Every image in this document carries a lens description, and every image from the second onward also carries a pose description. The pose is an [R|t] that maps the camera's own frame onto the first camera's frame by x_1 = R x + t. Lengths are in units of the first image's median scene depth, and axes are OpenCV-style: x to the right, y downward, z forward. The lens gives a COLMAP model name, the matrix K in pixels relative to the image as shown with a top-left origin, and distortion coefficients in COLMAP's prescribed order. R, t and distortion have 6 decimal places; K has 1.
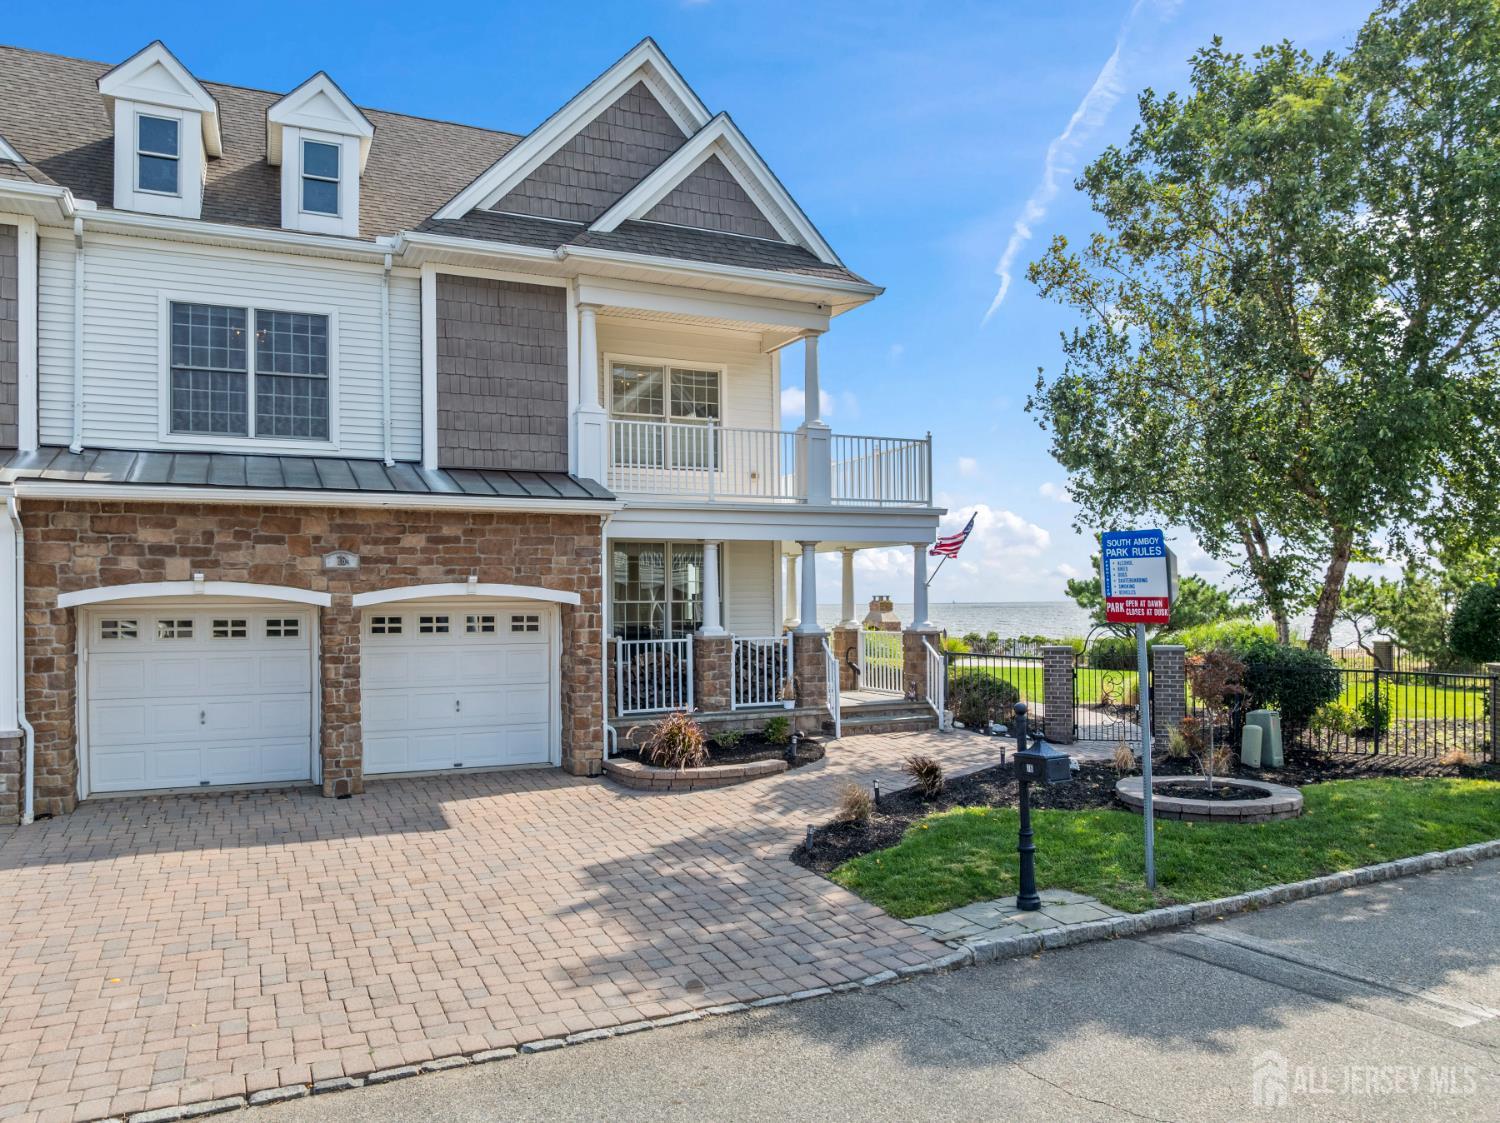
lens RADIAL K [[1059.2, 0, 747.8], [0, 1059.2, 571.9], [0, 0, 1]] dist [-0.049713, 0.019710]
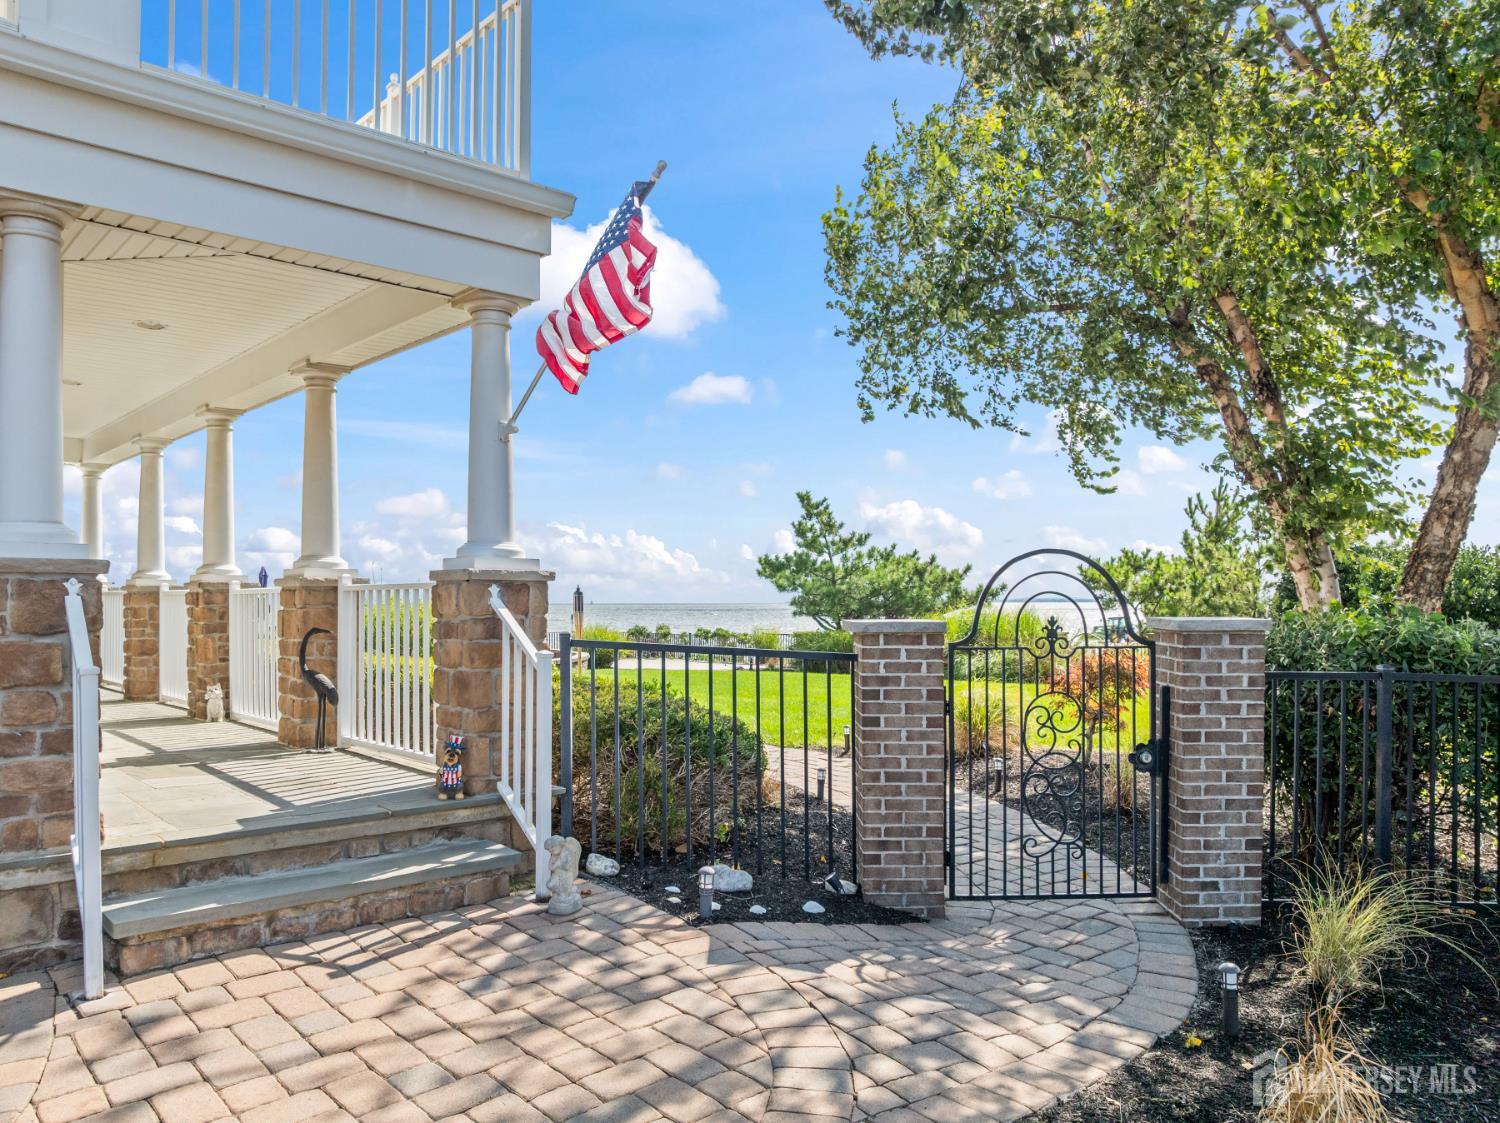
lens RADIAL K [[1059.2, 0, 740.4], [0, 1059.2, 567.2], [0, 0, 1]] dist [-0.049713, 0.019710]
pose [[0.953034, 0.018311, 0.302309, 0.132703], [-0.016984, 0.999831, -0.007016, 0.052160], [-0.302387, 0.001552, 0.953184, 0.639398]]
